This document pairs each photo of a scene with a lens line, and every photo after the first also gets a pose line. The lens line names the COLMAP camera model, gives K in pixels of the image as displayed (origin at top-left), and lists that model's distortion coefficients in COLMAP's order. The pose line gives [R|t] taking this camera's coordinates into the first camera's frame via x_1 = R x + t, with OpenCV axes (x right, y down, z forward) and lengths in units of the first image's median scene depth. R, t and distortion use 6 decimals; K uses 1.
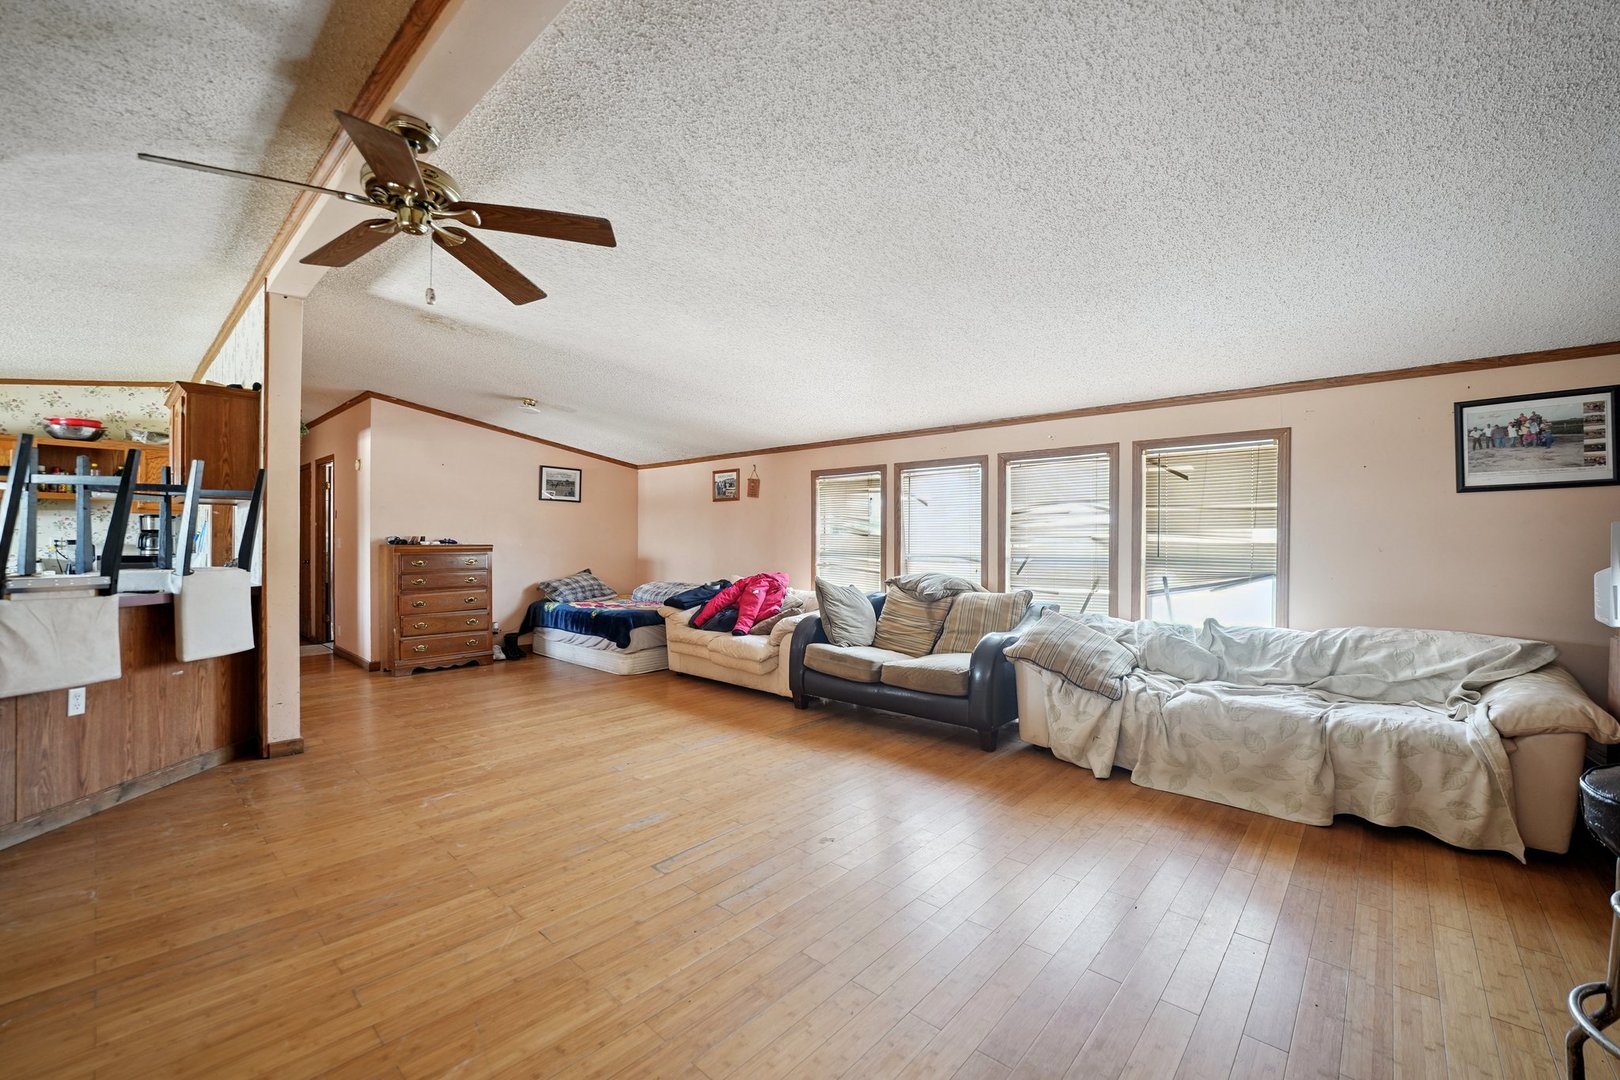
lens RADIAL K [[681.5, 0, 807.5], [0, 681.5, 531.5], [0, 0, 1]] dist [-0.011698, 0.000698]
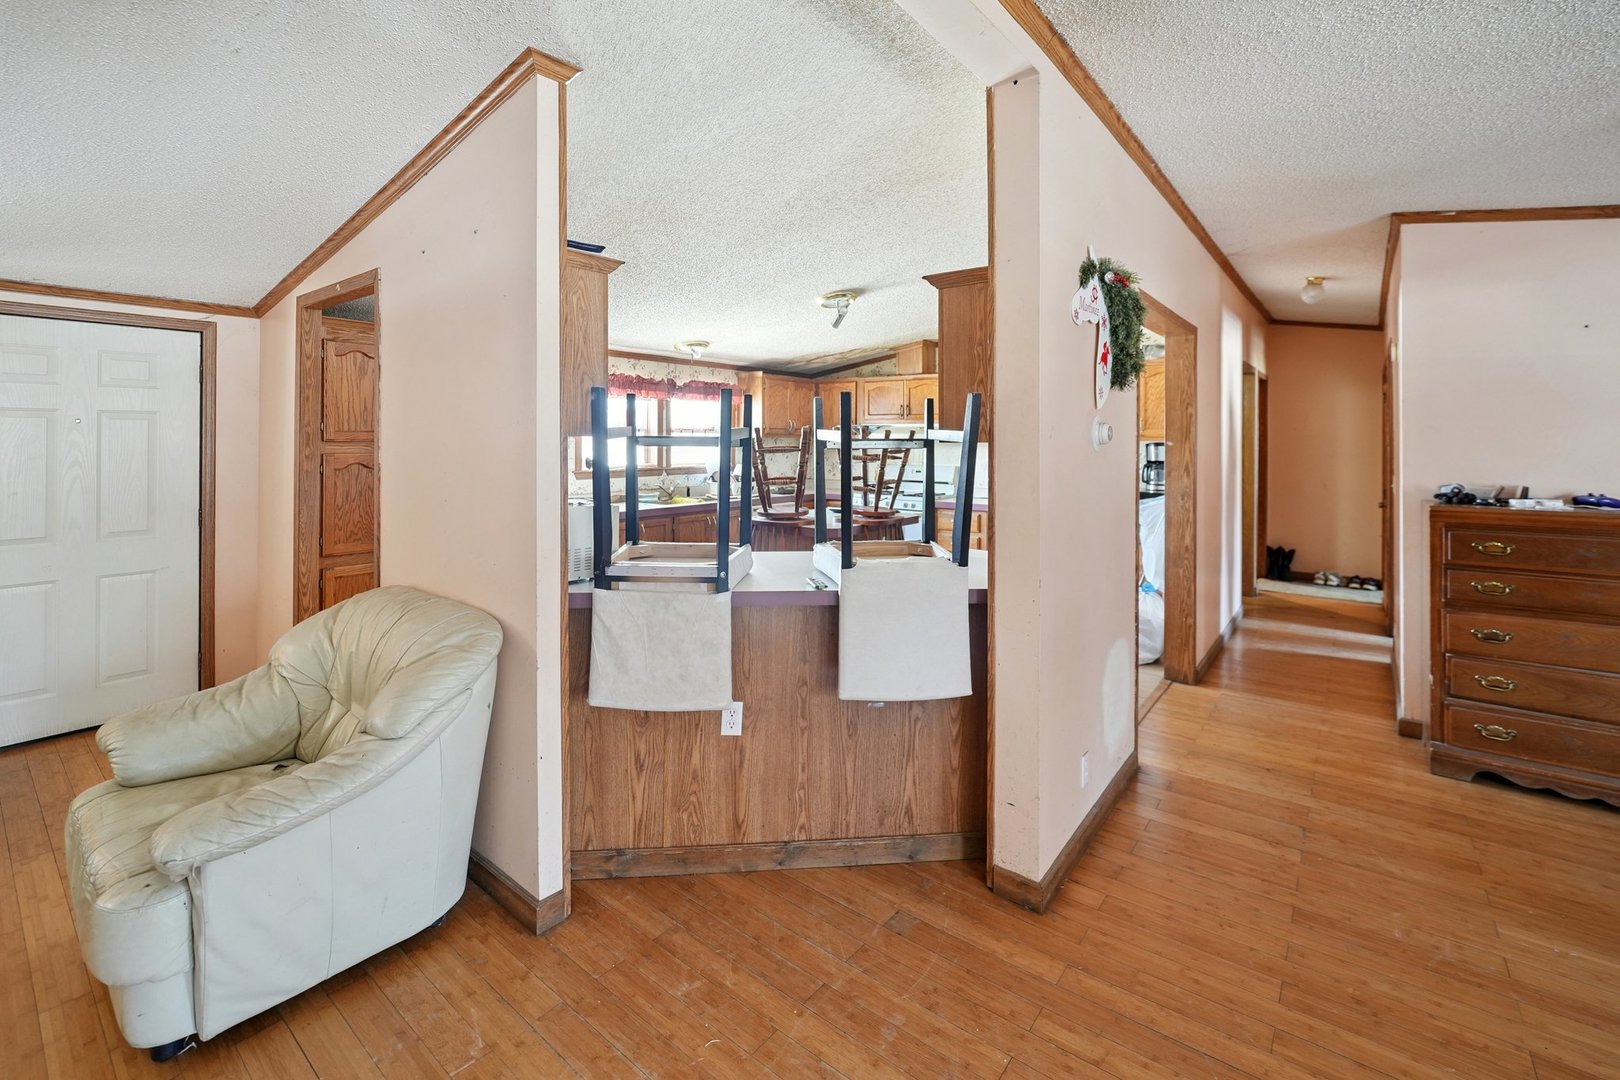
lens RADIAL K [[681.5, 0, 822.3], [0, 681.5, 446.7], [0, 0, 1]] dist [-0.011698, 0.000698]
pose [[0.070130, 0.007609, -0.997509, -0.272783], [0.011811, 0.999894, 0.008457, -0.060169], [0.997468, -0.012374, 0.070033, 0.958650]]
